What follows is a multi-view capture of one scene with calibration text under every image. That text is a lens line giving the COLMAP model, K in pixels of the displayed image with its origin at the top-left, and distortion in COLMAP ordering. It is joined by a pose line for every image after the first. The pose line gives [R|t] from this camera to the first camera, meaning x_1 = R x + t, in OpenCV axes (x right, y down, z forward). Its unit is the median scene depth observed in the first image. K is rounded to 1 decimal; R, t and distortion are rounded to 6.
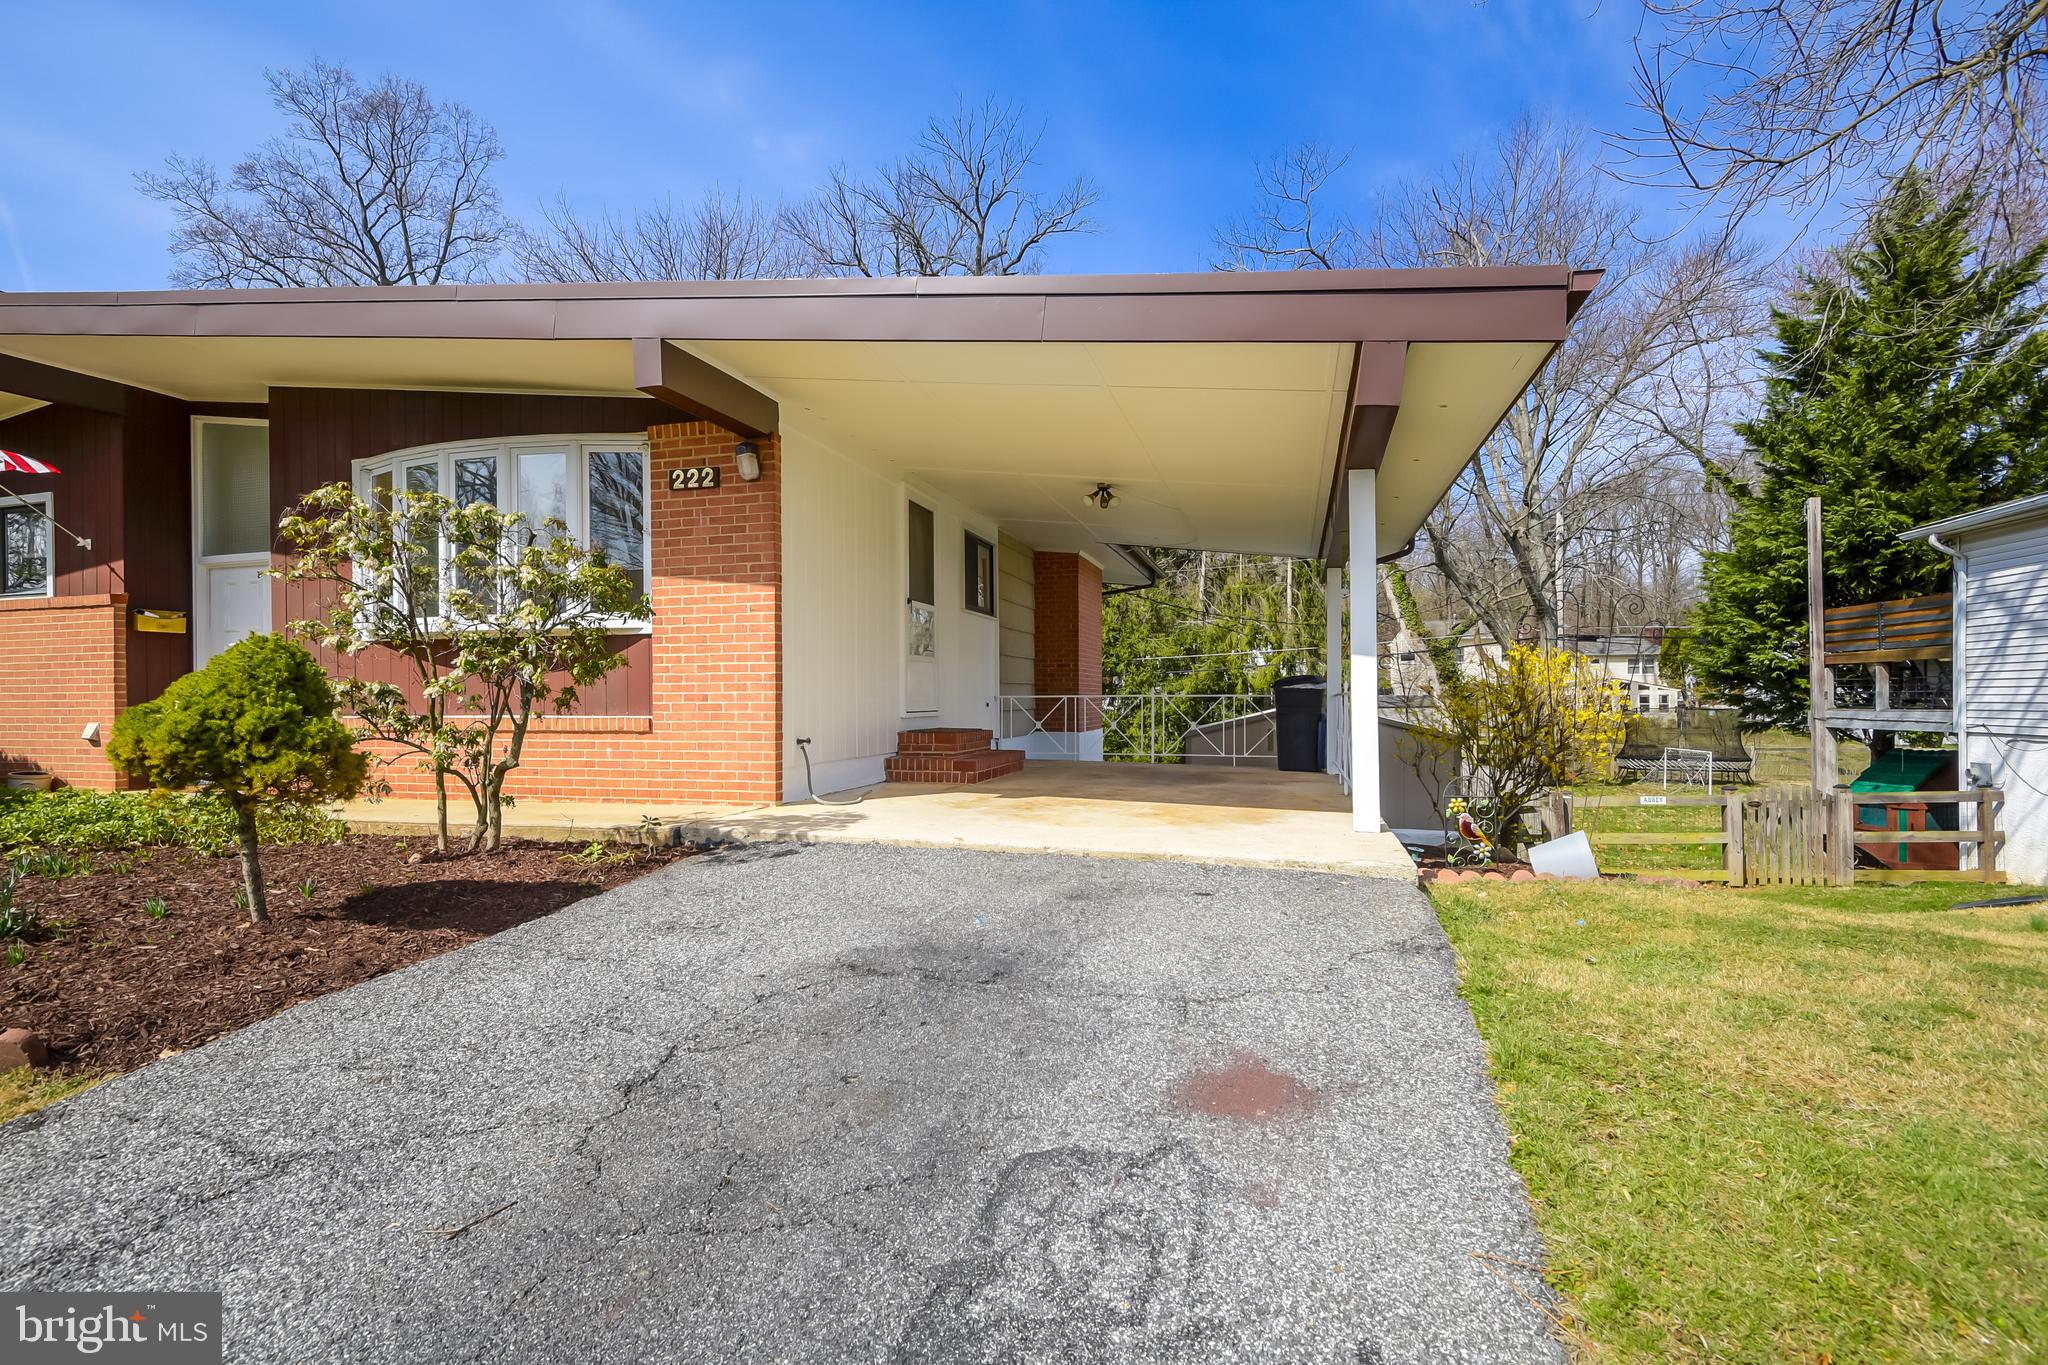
lens RADIAL K [[922.9, 0, 1022.0], [0, 922.9, 713.3], [0, 0, 1]] dist [0.034161, -0.024115]
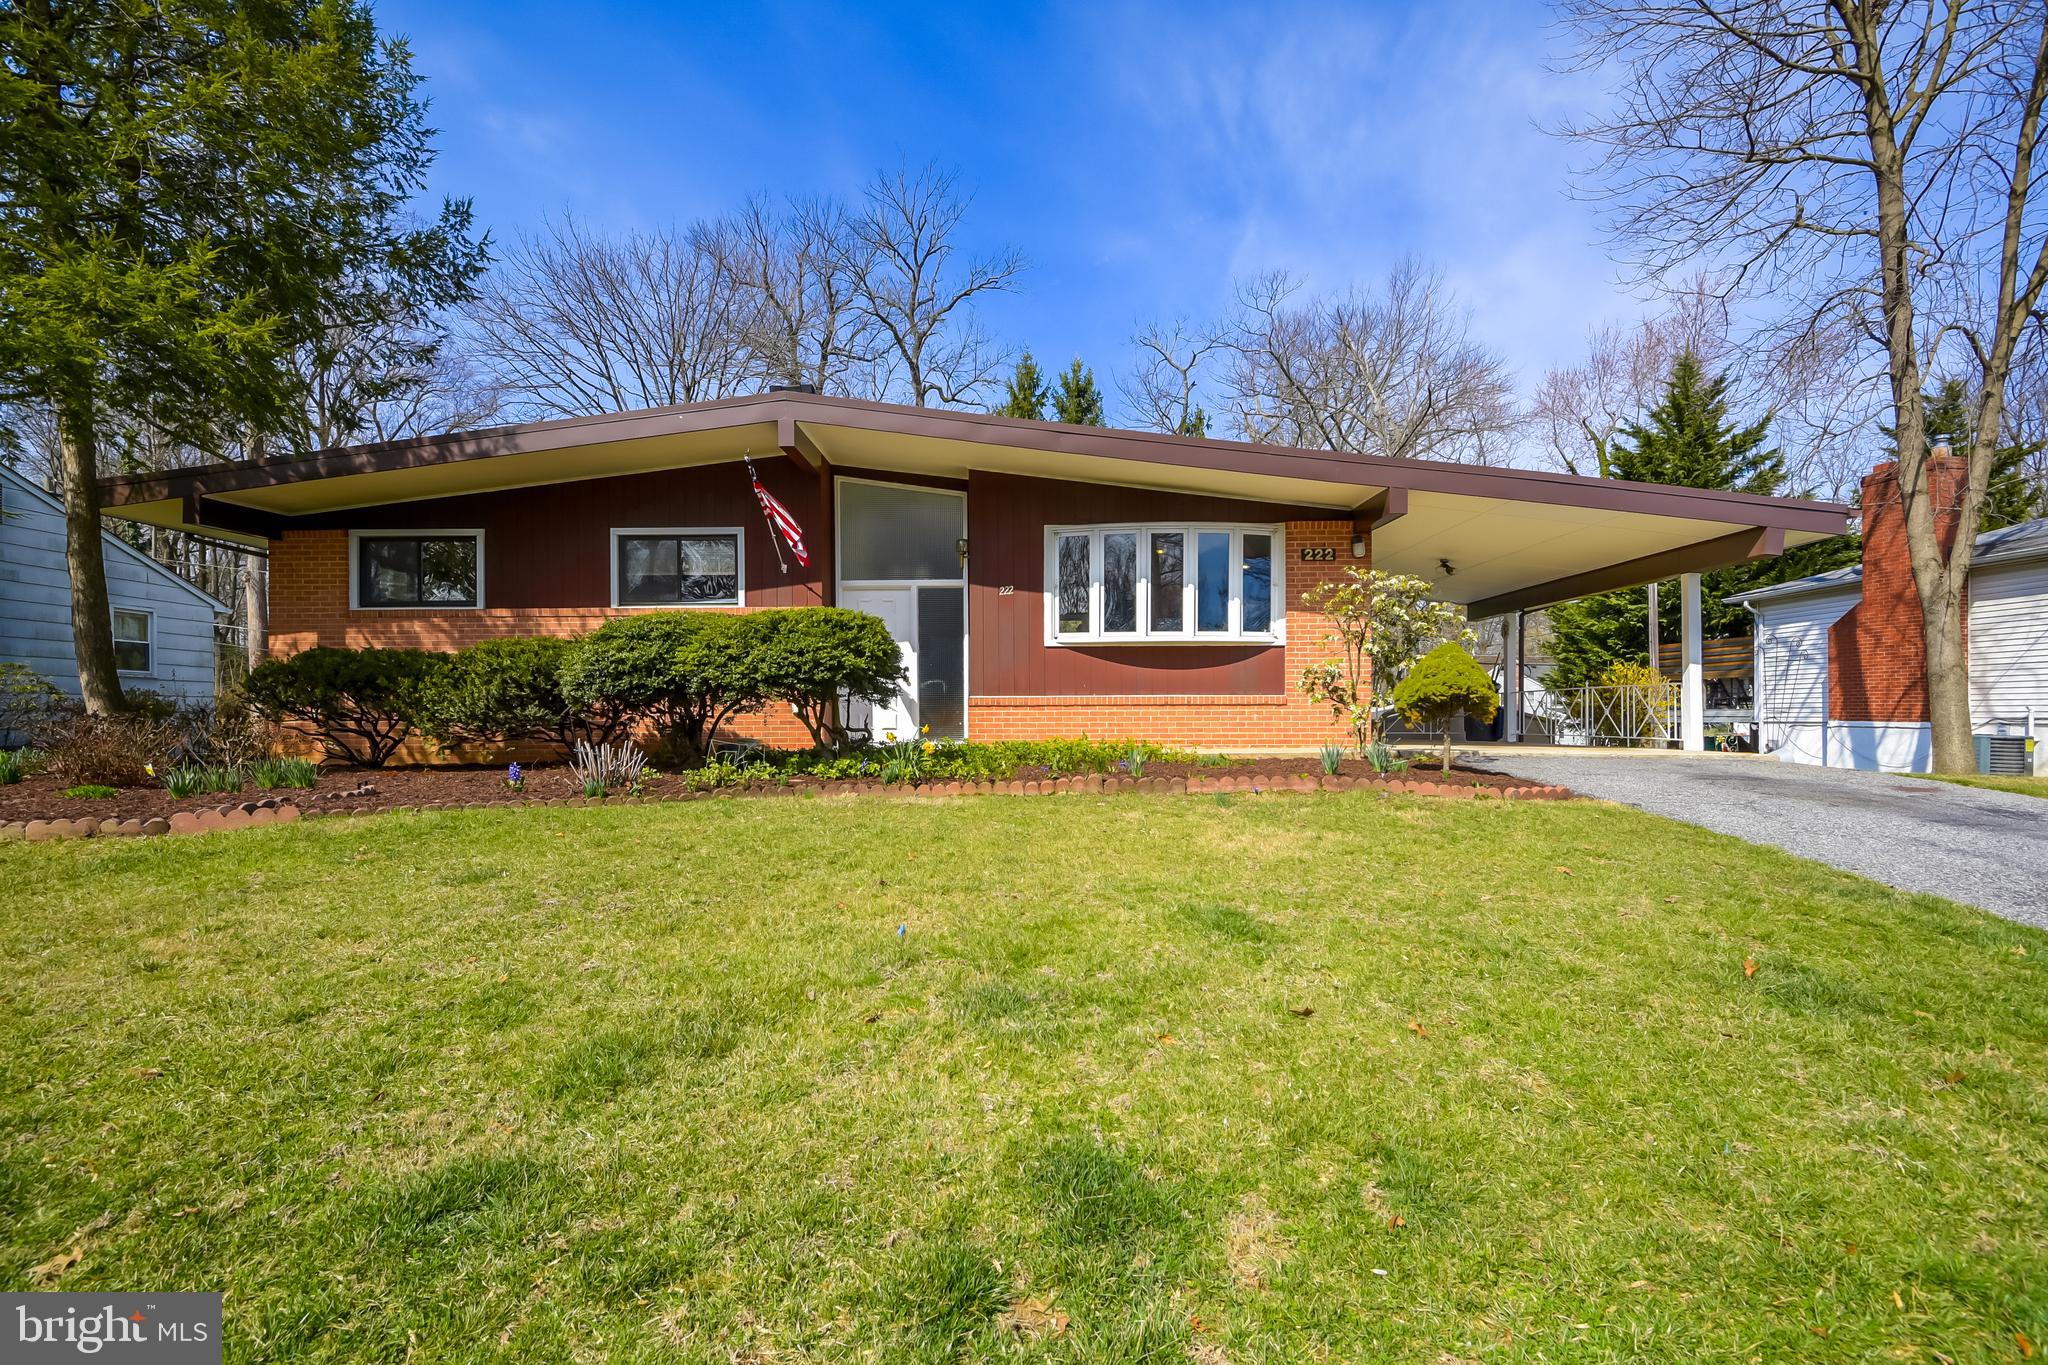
lens RADIAL K [[922.9, 0, 1022.0], [0, 922.9, 713.3], [0, 0, 1]] dist [0.034161, -0.024115]
pose [[0.966516, 0.004165, 0.256574, -0.684541], [0.000171, 0.999858, -0.016874, 0.033937], [-0.256608, 0.016352, 0.966377, -0.259105]]
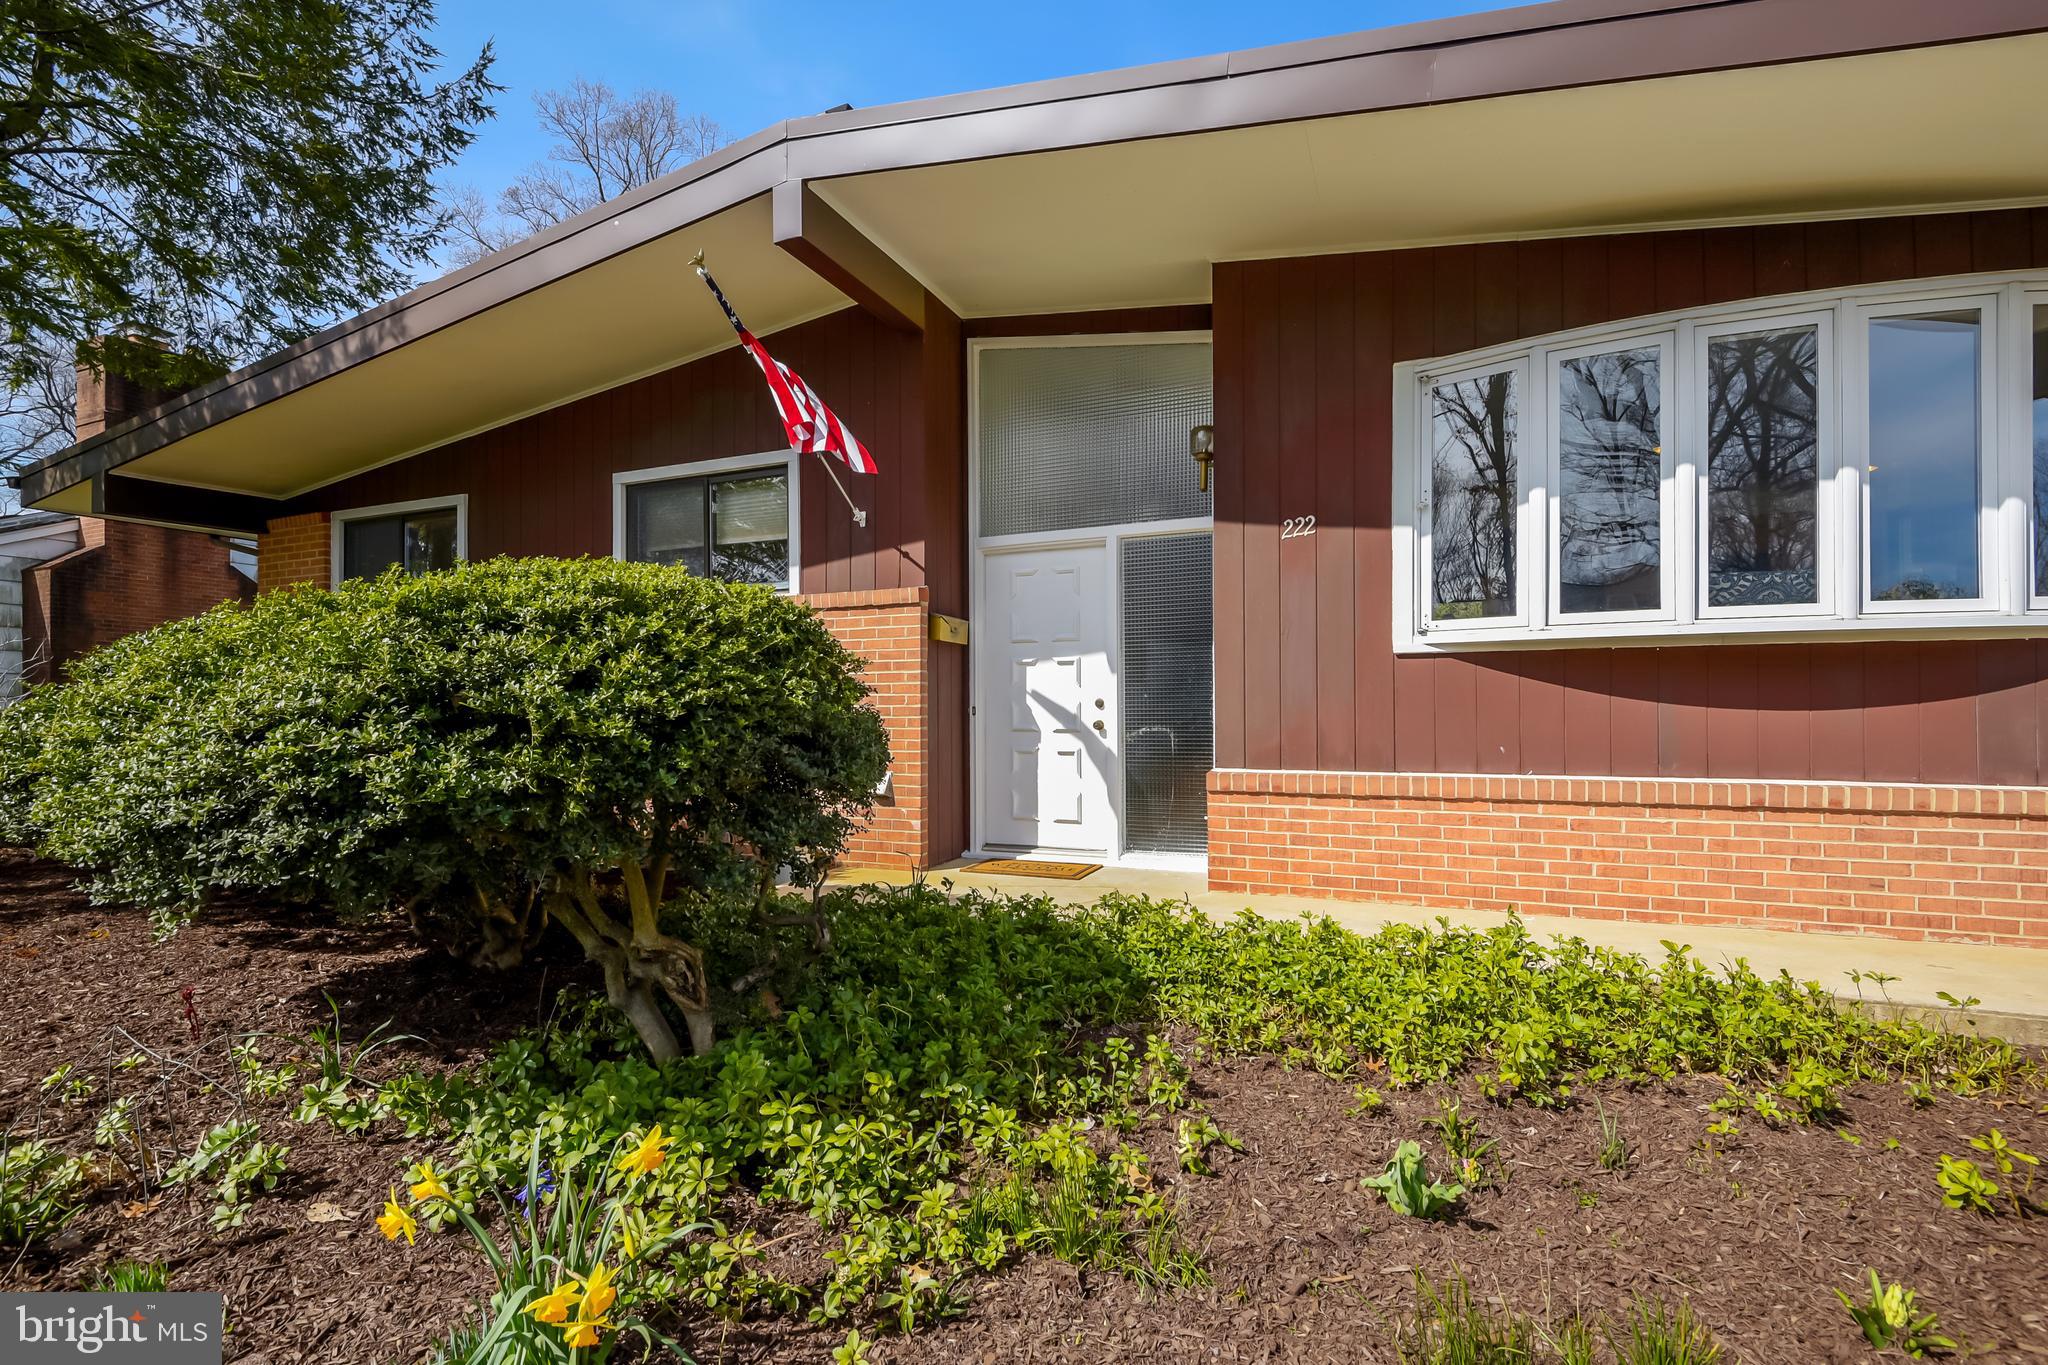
lens RADIAL K [[922.9, 0, 1022.0], [0, 922.9, 713.3], [0, 0, 1]] dist [0.034161, -0.024115]
pose [[0.993605, 0.004355, -0.112829, -0.540607], [-0.006212, 0.999851, -0.016111, -0.015313], [0.112742, 0.016709, 0.993484, 0.210732]]
